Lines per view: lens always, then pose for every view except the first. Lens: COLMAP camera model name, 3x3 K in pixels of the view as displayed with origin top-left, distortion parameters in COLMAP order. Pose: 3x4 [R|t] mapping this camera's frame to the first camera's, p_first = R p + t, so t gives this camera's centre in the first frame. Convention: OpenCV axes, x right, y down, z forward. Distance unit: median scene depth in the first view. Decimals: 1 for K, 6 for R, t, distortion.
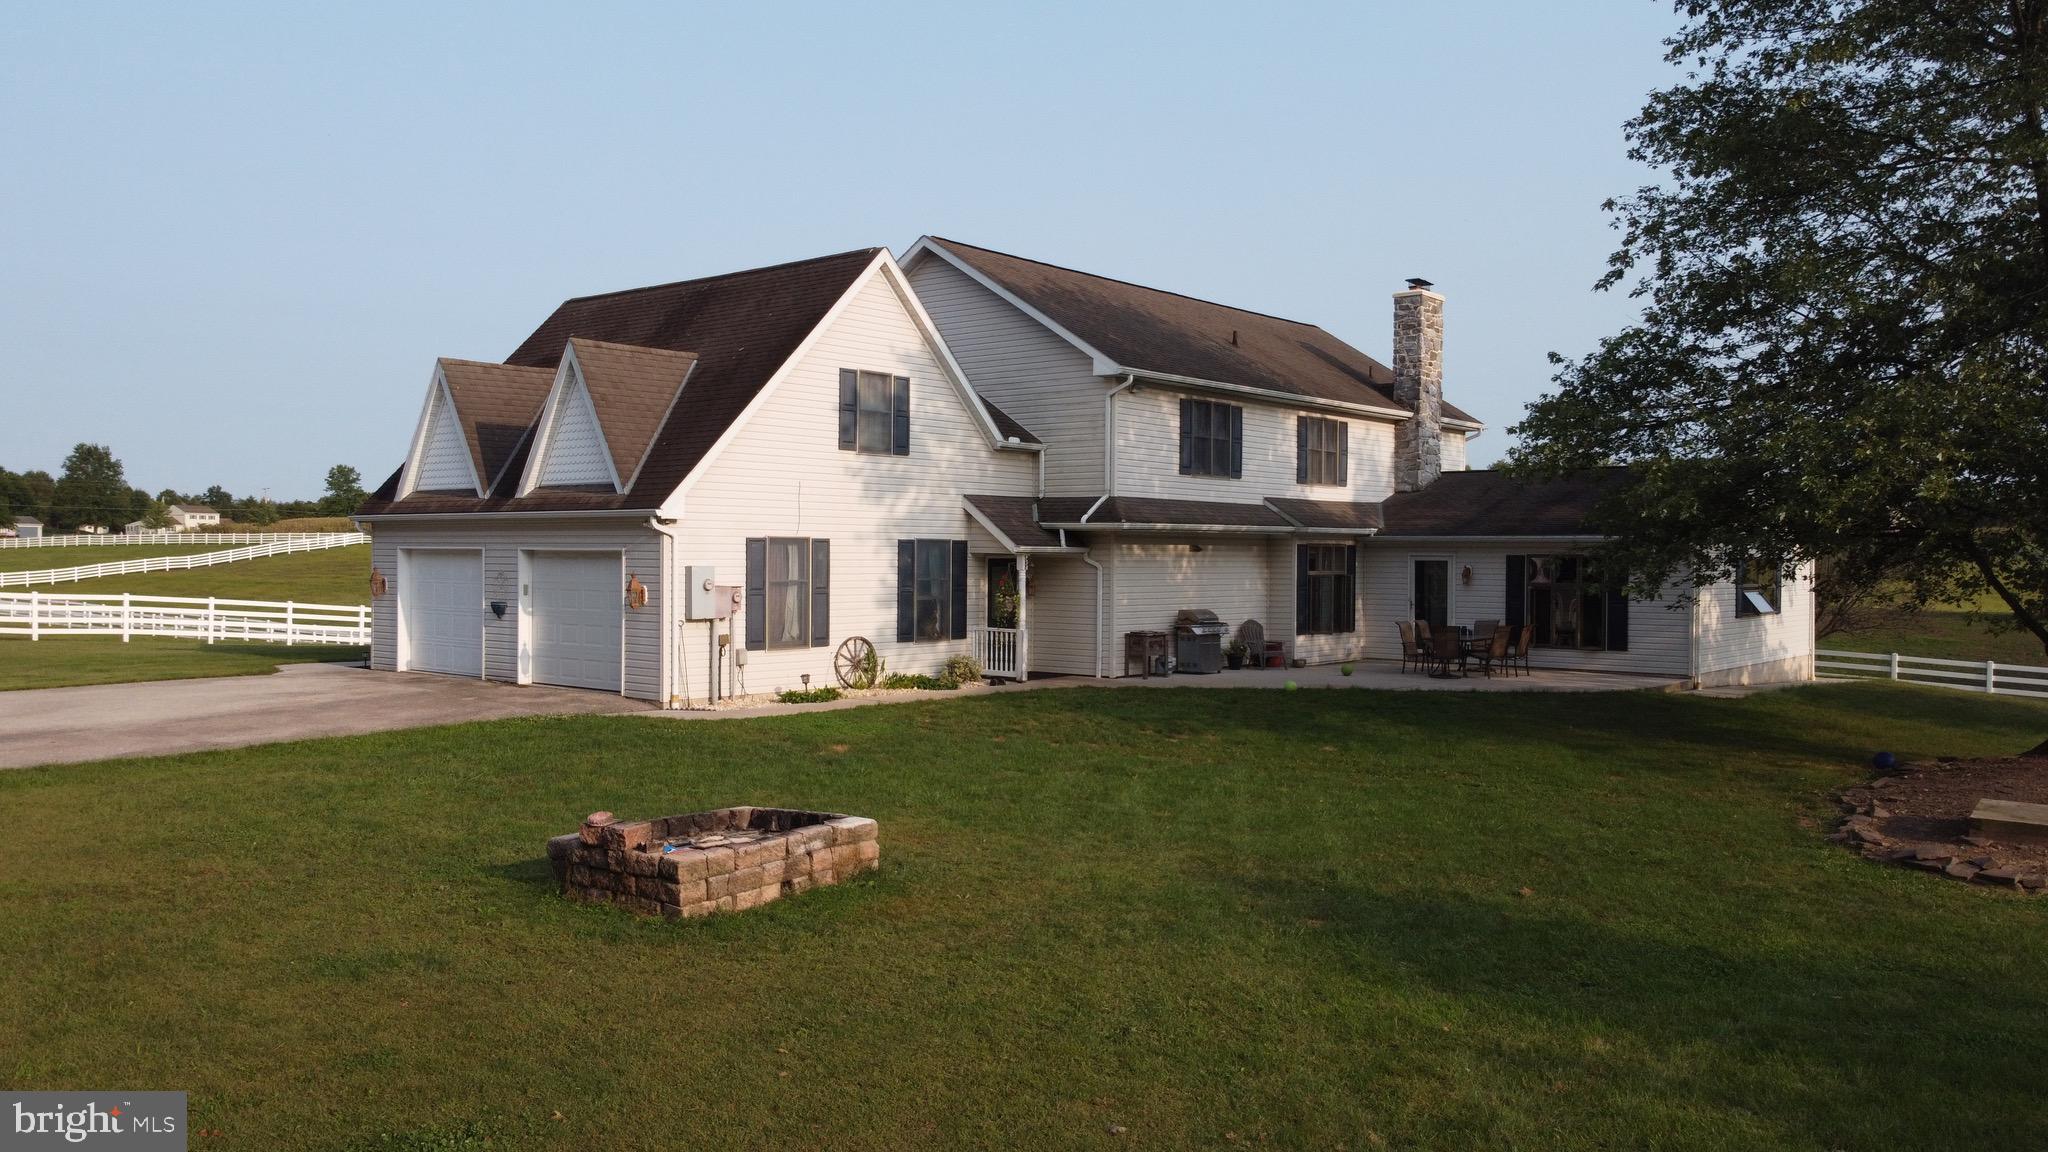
lens RADIAL K [[1563.3, 0, 1023.8], [0, 1563.3, 572.2], [0, 0, 1]] dist [-0.004300, 0.009054]
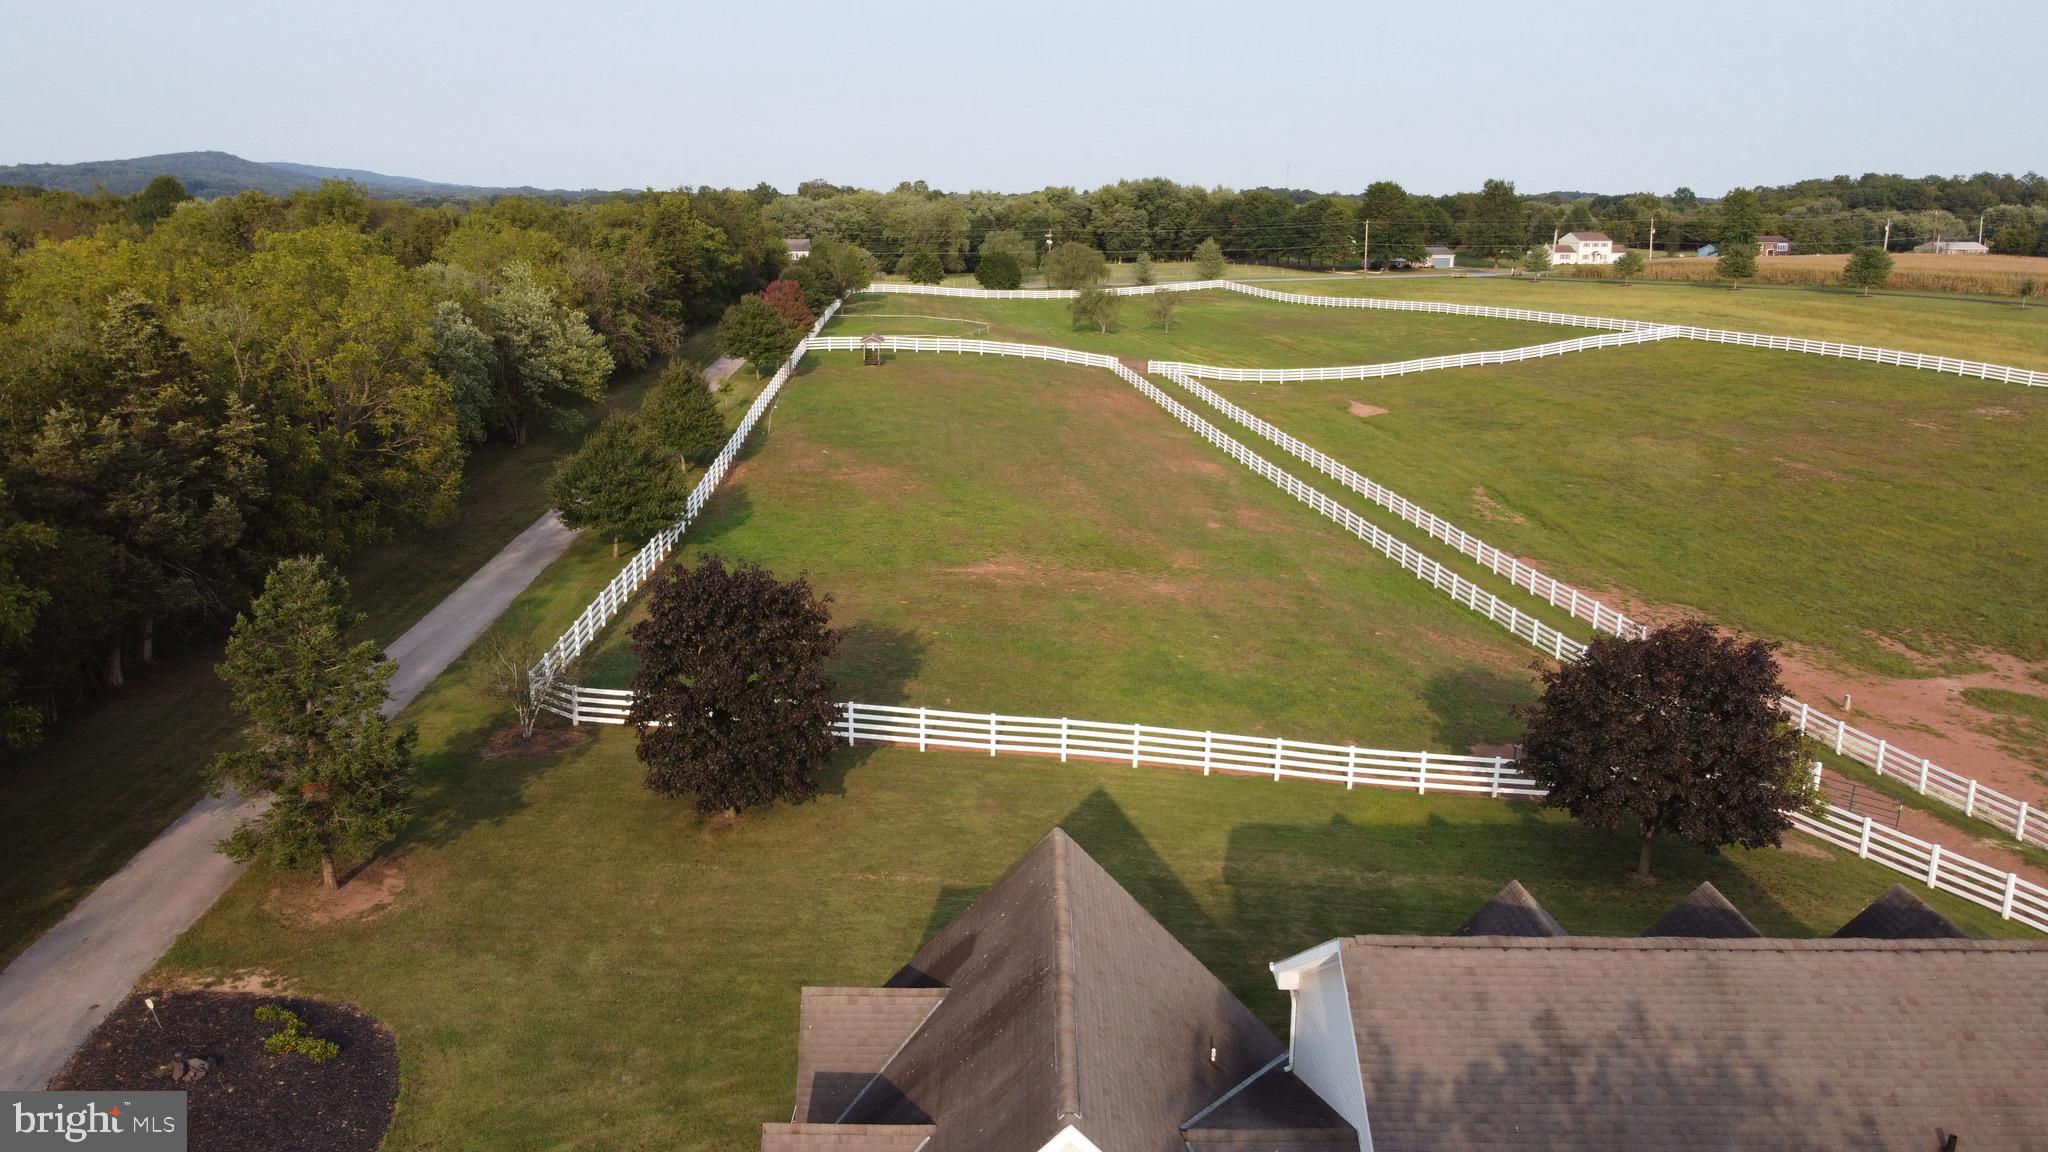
lens RADIAL K [[1563.3, 0, 1018.8], [0, 1563.3, 580.0], [0, 0, 1]] dist [-0.004300, 0.009054]
pose [[0.644789, 0.177953, -0.743357, 0.382598], [-0.012145, 0.974784, 0.222819, -0.600234], [0.764264, -0.134643, 0.630691, 0.534025]]
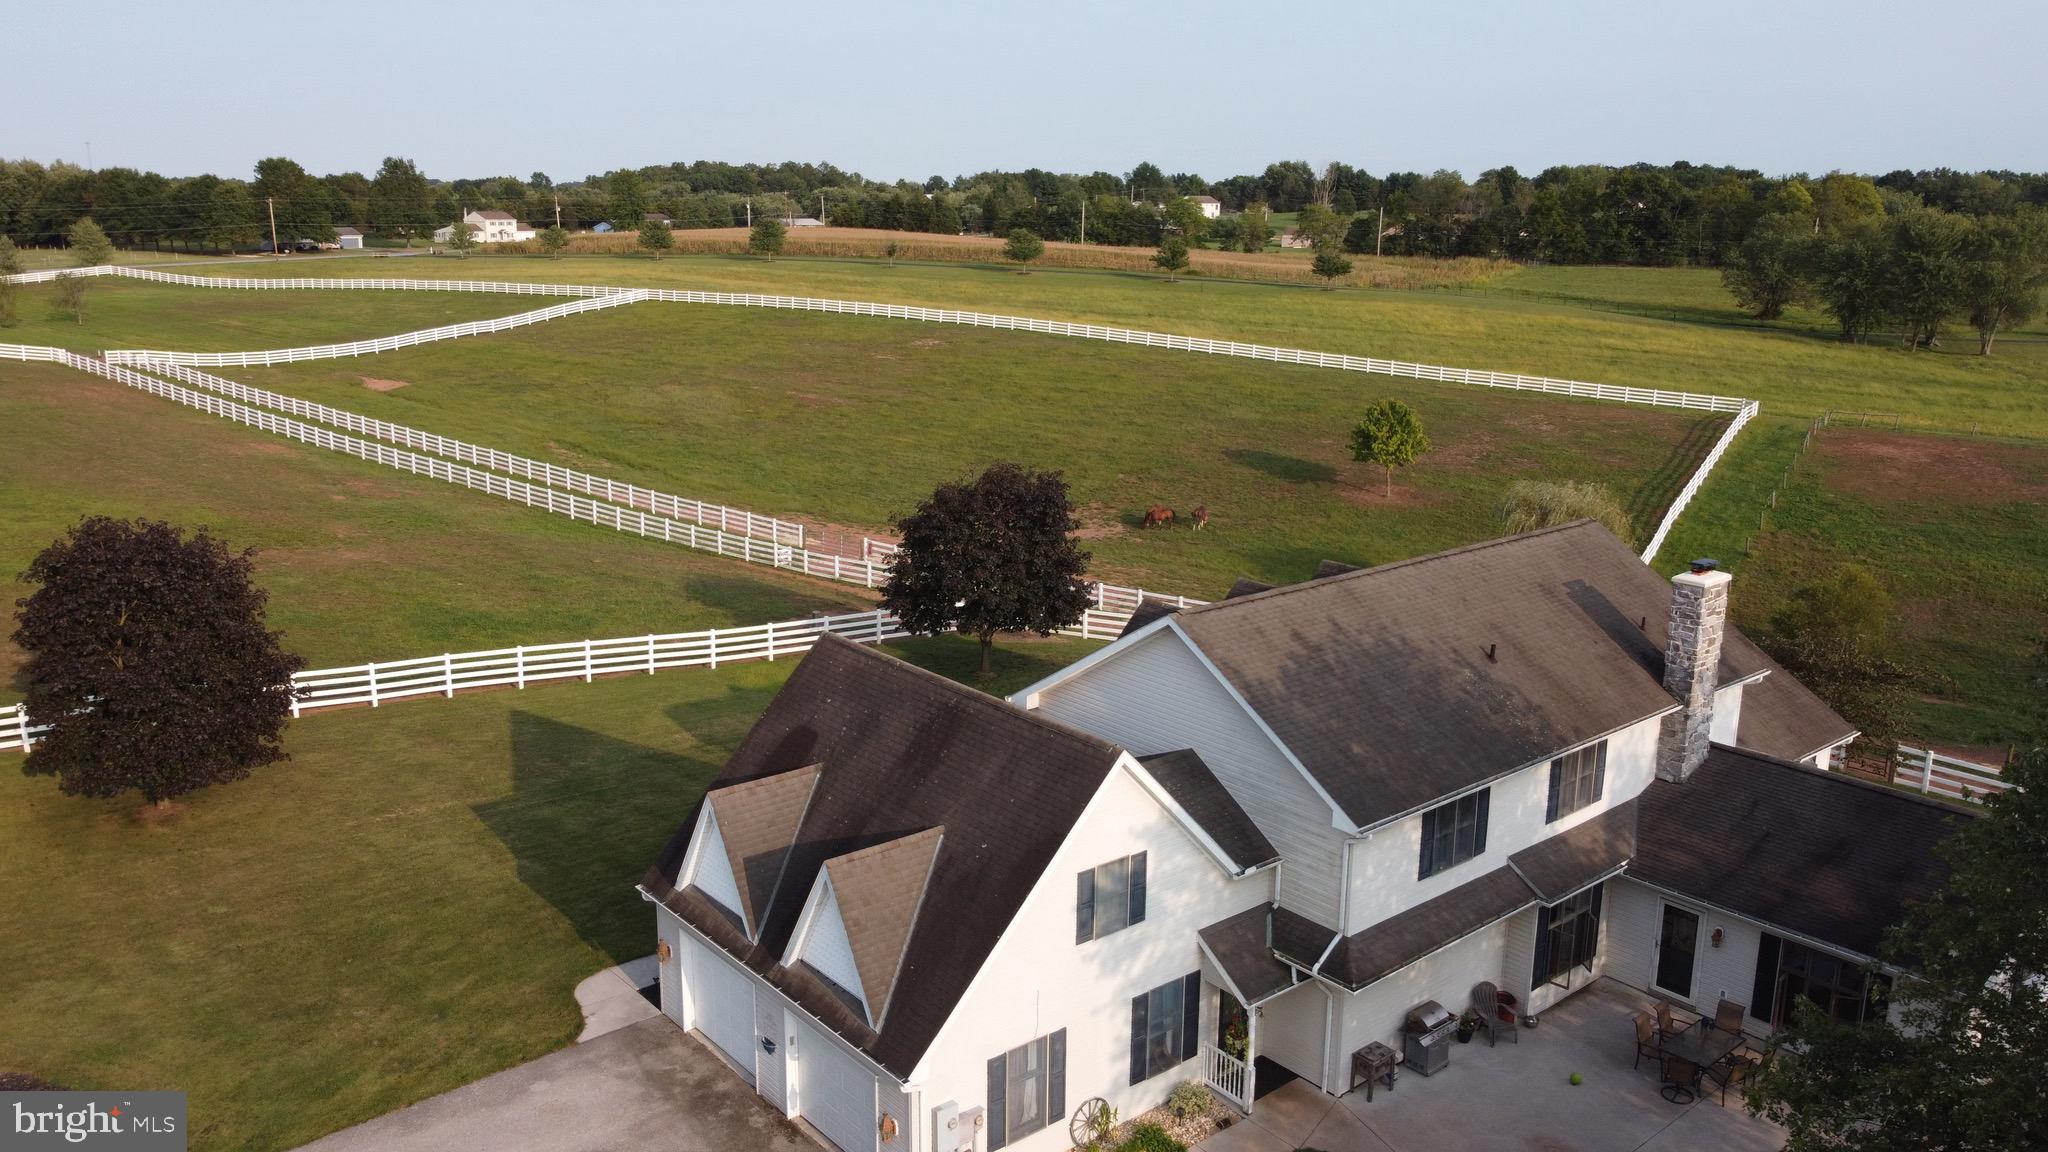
lens RADIAL K [[1563.3, 0, 1027.2], [0, 1563.3, 574.9], [0, 0, 1]] dist [-0.004300, 0.009054]
pose [[0.985817, 0.041591, -0.162586, 0.008223], [-0.004650, 0.975202, 0.221269, -0.522928], [0.167757, -0.217375, 0.961564, 0.042562]]
